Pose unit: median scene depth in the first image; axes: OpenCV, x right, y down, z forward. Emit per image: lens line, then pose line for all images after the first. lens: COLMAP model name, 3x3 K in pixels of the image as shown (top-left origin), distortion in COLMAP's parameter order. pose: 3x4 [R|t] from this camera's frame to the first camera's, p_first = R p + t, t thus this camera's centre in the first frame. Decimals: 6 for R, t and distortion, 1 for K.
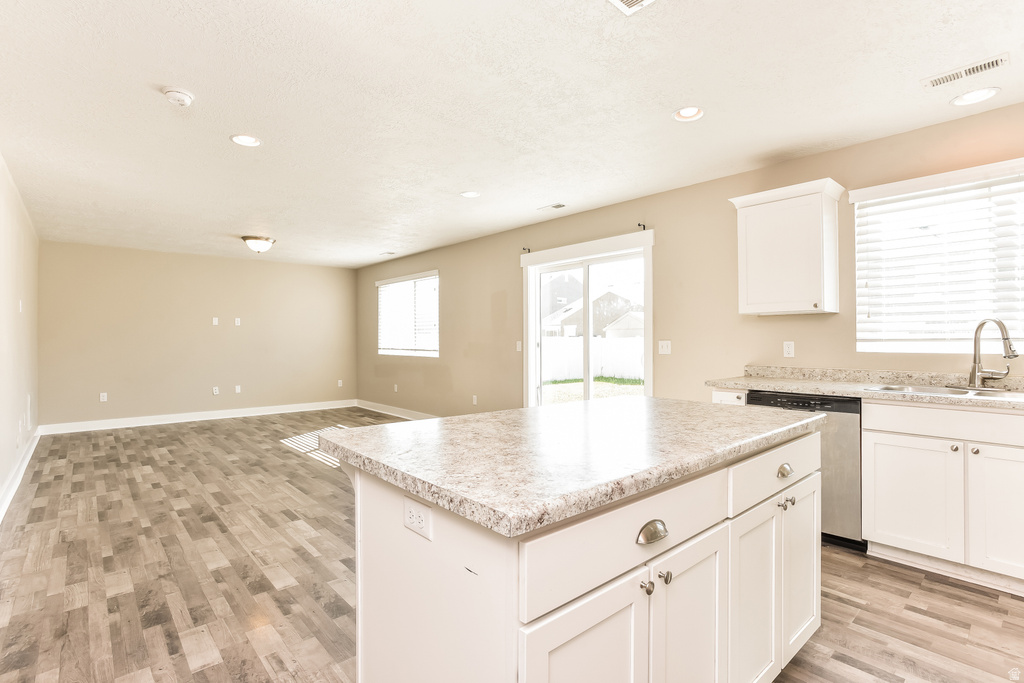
lens RADIAL K [[496.7, 0, 519.2], [0, 496.7, 340.2], [0, 0, 1]] dist [-0.052017, 0.019603]
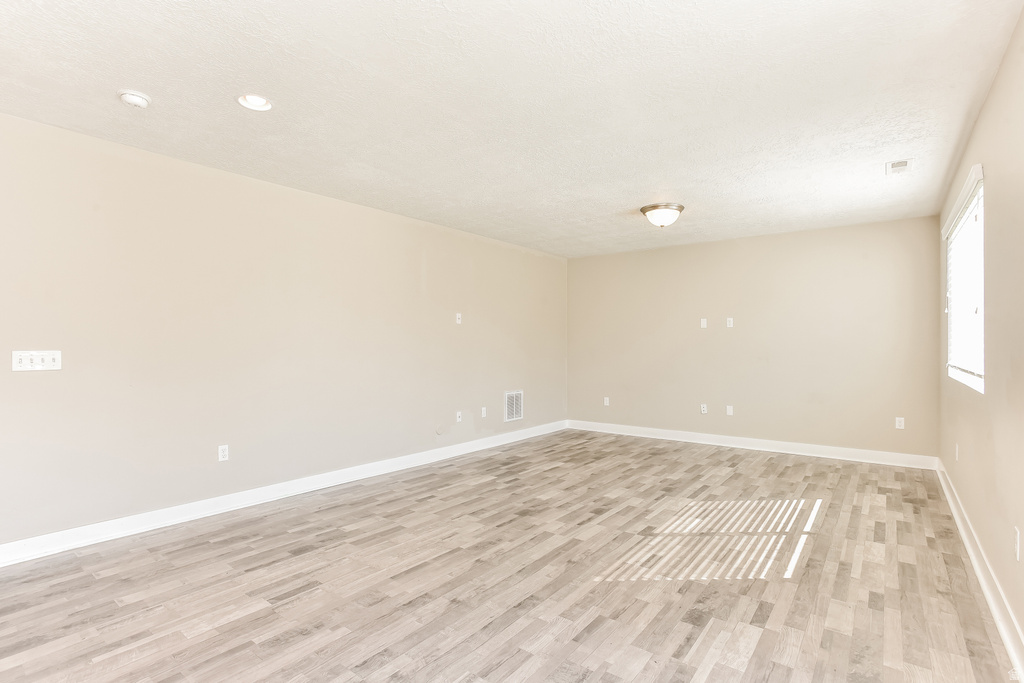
lens RADIAL K [[496.7, 0, 508.6], [0, 496.7, 342.2], [0, 0, 1]] dist [-0.052017, 0.019603]
pose [[0.170440, -0.006944, -0.985344, 0.253270], [-0.001808, 0.999971, -0.007360, -0.002656], [0.985366, 0.003036, 0.170422, 1.029895]]
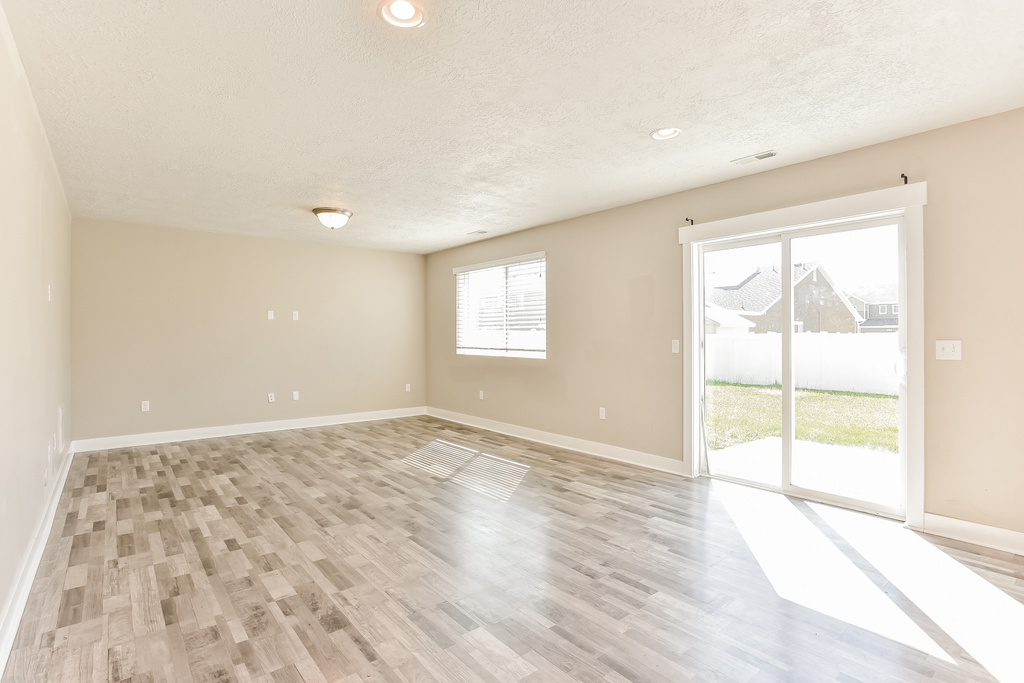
lens RADIAL K [[496.7, 0, 509.6], [0, 496.7, 343.0], [0, 0, 1]] dist [-0.052017, 0.019603]
pose [[0.998911, 0.000636, -0.046652, -0.321188], [-0.000017, 0.999912, 0.013263, -0.005149], [0.046656, -0.013248, 0.998823, 0.321472]]
